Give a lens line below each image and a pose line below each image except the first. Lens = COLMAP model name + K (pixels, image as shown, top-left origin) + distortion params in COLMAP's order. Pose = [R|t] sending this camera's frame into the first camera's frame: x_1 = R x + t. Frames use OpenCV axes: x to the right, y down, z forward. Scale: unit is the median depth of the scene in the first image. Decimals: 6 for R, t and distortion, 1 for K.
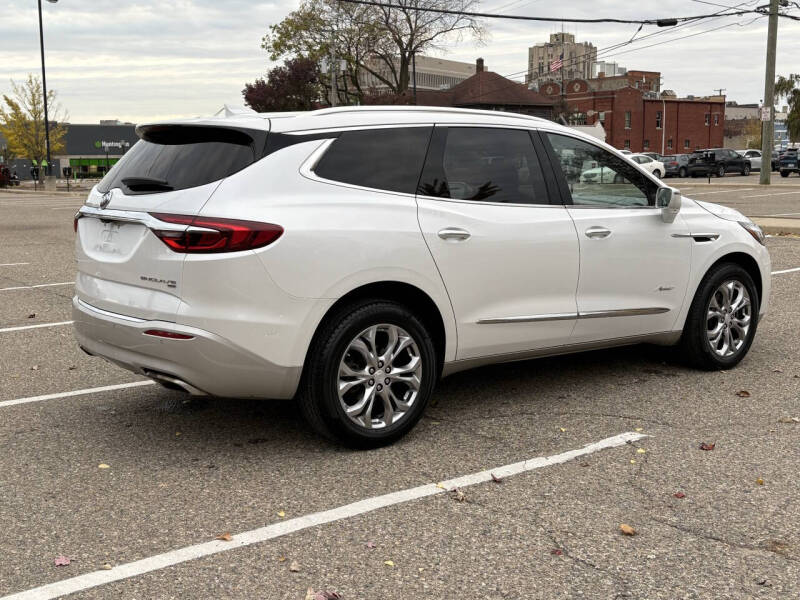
lens RADIAL K [[937.7, 0, 400.0], [0, 937.7, 300.0], [0, 0, 1]] dist [0.091192, -0.199502]
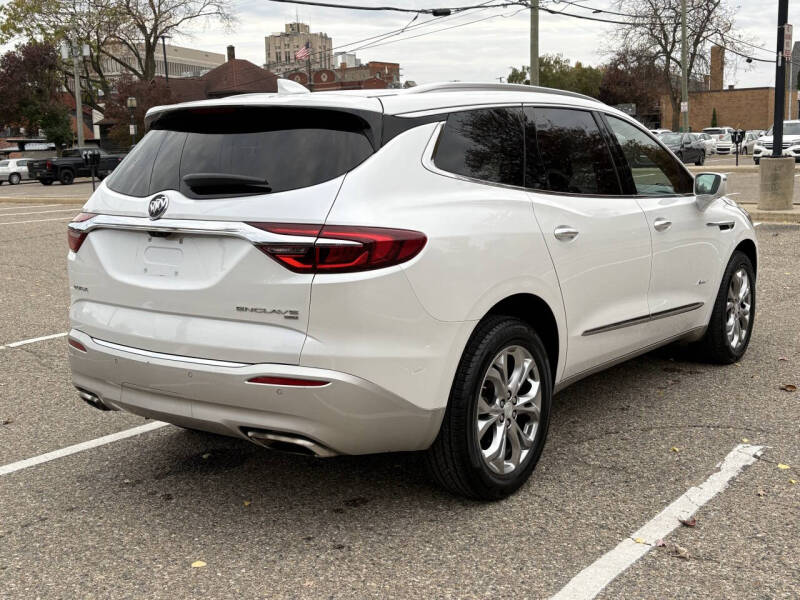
lens RADIAL K [[937.7, 0, 400.0], [0, 937.7, 300.0], [0, 0, 1]] dist [0.091192, -0.199502]
pose [[0.963966, -0.056800, 0.259891, -0.288637], [0.054085, 0.998381, 0.017591, -0.030766], [-0.260470, -0.002901, 0.965478, 0.202679]]
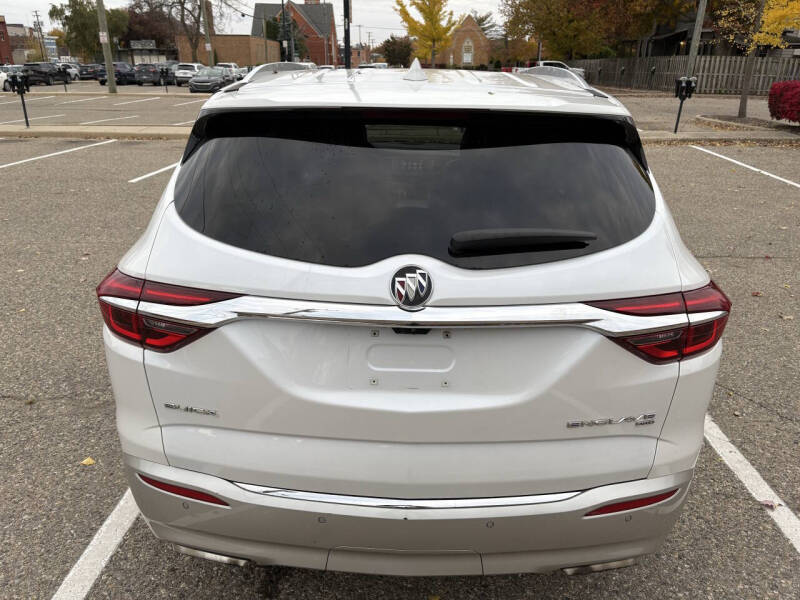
lens RADIAL K [[601.9, 0, 400.0], [0, 601.9, 300.0], [0, 0, 1]] dist [0.094744, -0.117524]
pose [[0.639506, -0.256134, 0.724864, -0.470473], [0.096745, 0.962185, 0.254639, -0.155277], [-0.762675, -0.092716, 0.640102, 0.724621]]
